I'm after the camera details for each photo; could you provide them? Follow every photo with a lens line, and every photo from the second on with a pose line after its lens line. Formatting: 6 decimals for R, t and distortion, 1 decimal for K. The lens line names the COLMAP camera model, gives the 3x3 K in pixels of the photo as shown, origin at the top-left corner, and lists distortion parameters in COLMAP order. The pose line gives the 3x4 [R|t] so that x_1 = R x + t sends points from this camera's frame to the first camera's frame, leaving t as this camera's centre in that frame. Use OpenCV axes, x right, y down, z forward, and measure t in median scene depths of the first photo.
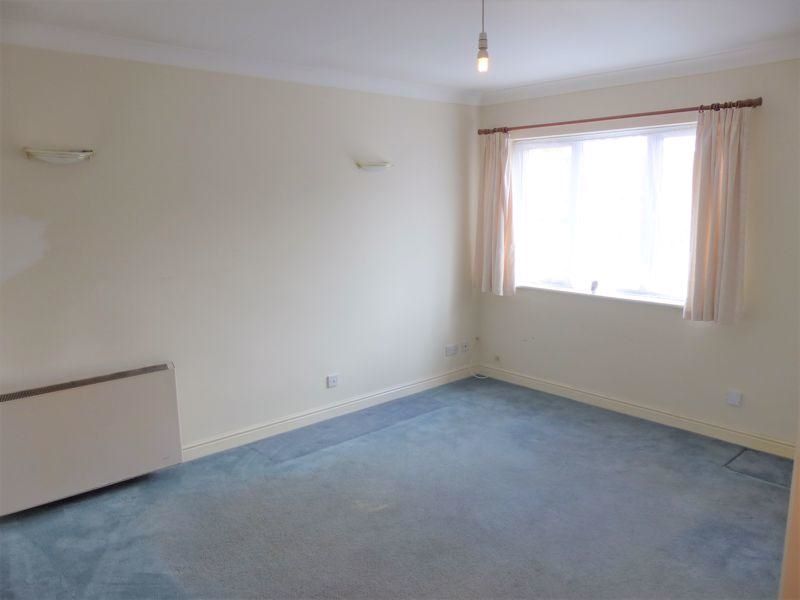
lens RADIAL K [[606.7, 0, 400.0], [0, 606.7, 300.0], [0, 0, 1]] dist [-0.024671, 0.004530]
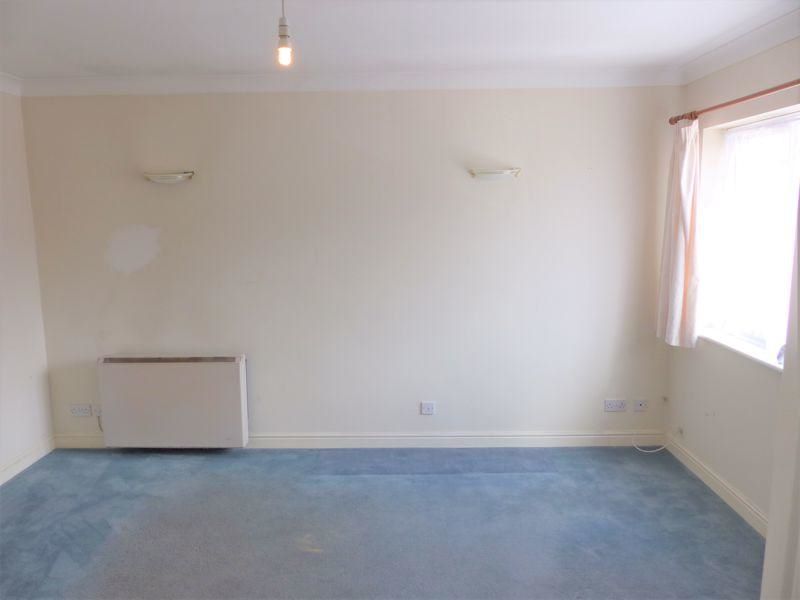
lens RADIAL K [[606.7, 0, 400.0], [0, 606.7, 300.0], [0, 0, 1]] dist [-0.024671, 0.004530]
pose [[0.735013, 0.104135, -0.670009, 0.474827], [-0.108958, 0.993434, 0.034873, -0.059818], [0.669241, 0.047371, 0.741534, 0.290453]]
